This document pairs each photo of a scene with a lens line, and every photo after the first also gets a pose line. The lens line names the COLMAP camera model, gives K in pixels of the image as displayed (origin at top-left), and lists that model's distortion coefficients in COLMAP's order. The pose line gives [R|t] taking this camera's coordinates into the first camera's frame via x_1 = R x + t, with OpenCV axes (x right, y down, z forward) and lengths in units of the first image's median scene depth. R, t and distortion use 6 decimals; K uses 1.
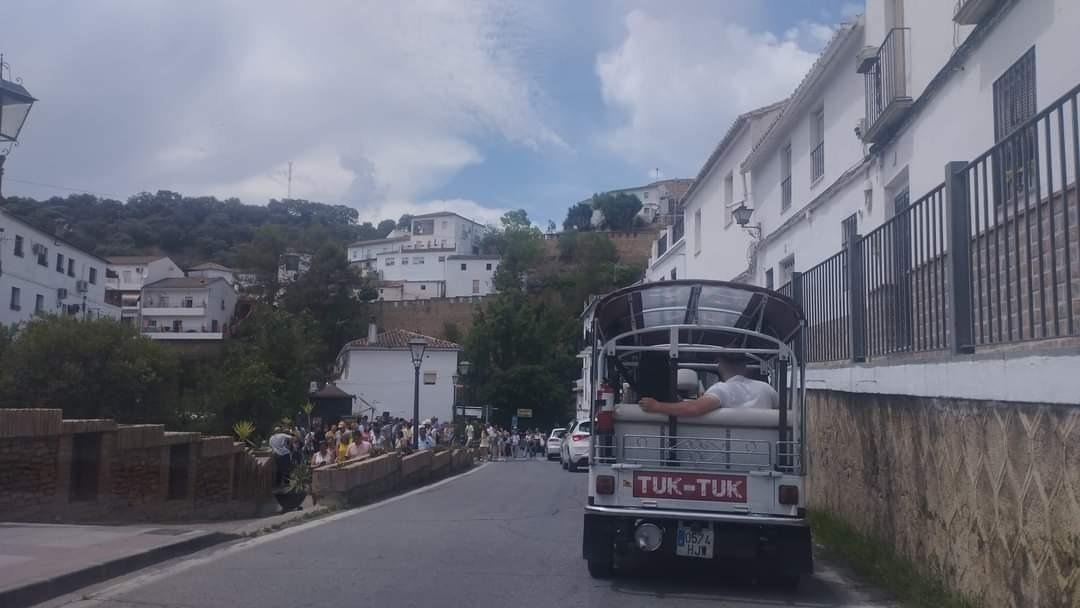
lens RADIAL K [[871.5, 0, 540.0], [0, 871.5, 304.0], [0, 0, 1]] dist [0.115050, -0.140282]
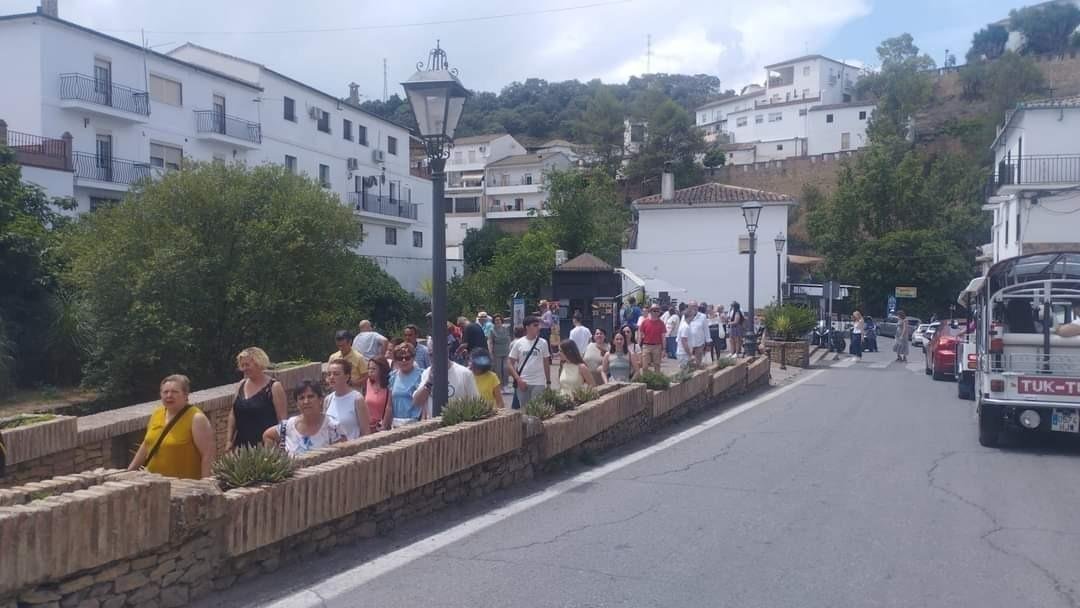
lens RADIAL K [[871.5, 0, 540.0], [0, 871.5, 304.0], [0, 0, 1]] dist [0.115050, -0.140282]
pose [[0.912880, 0.000173, -0.408228, 0.004477], [0.055556, 0.990643, 0.124656, 0.012467], [0.404430, -0.136476, 0.904329, 0.101059]]
